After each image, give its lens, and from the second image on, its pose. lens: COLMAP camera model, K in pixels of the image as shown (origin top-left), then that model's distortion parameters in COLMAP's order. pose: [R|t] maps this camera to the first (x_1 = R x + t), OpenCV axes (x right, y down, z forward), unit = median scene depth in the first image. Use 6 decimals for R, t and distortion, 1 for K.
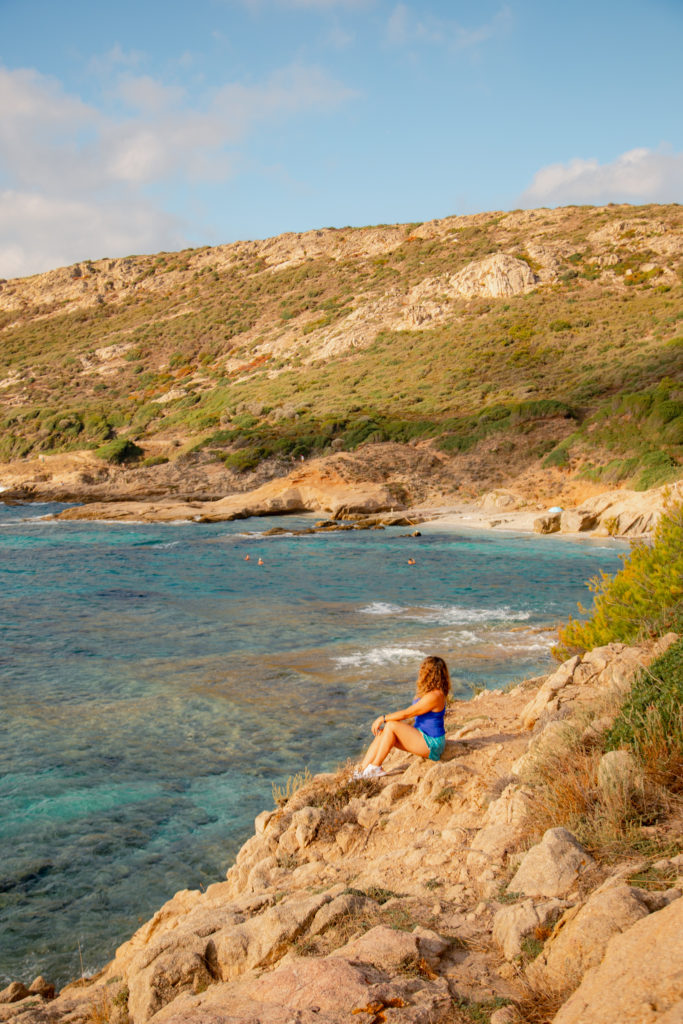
lens RADIAL K [[1061.0, 0, 344.5], [0, 1061.0, 516.6], [0, 0, 1]] dist [0.061774, 0.000000]
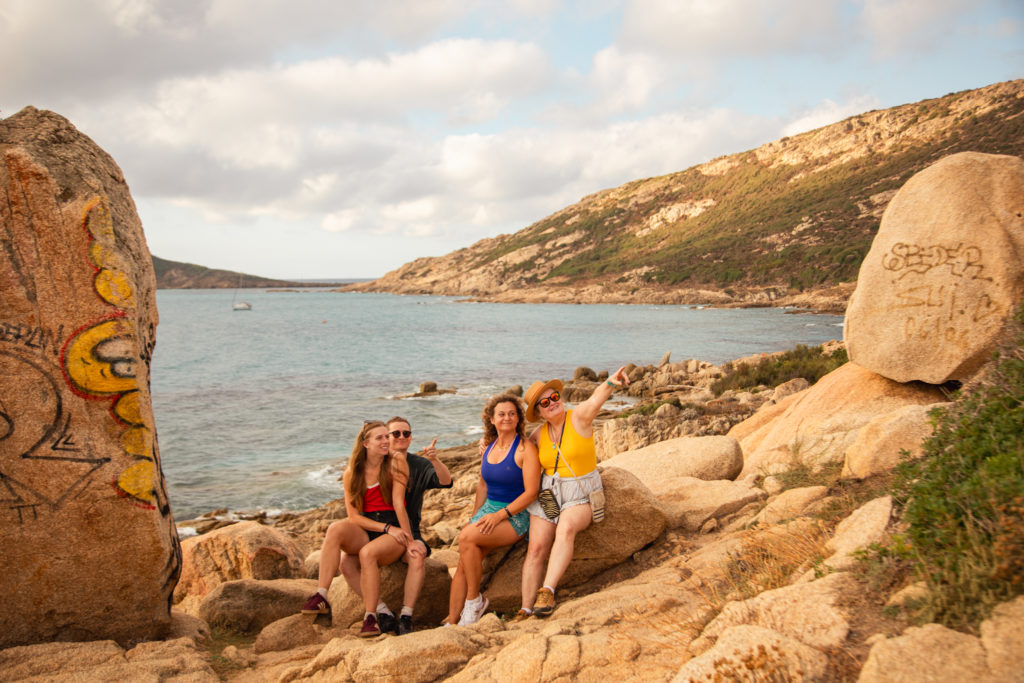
lens RADIAL K [[1061.0, 0, 511.7], [0, 1061.0, 341.3], [0, 0, 1]] dist [0.061774, 0.000000]
pose [[0.865737, 0.012840, -0.500334, 0.039895], [-0.008925, 0.999908, 0.010216, 0.007923], [0.500419, -0.004379, 0.865772, -0.336707]]
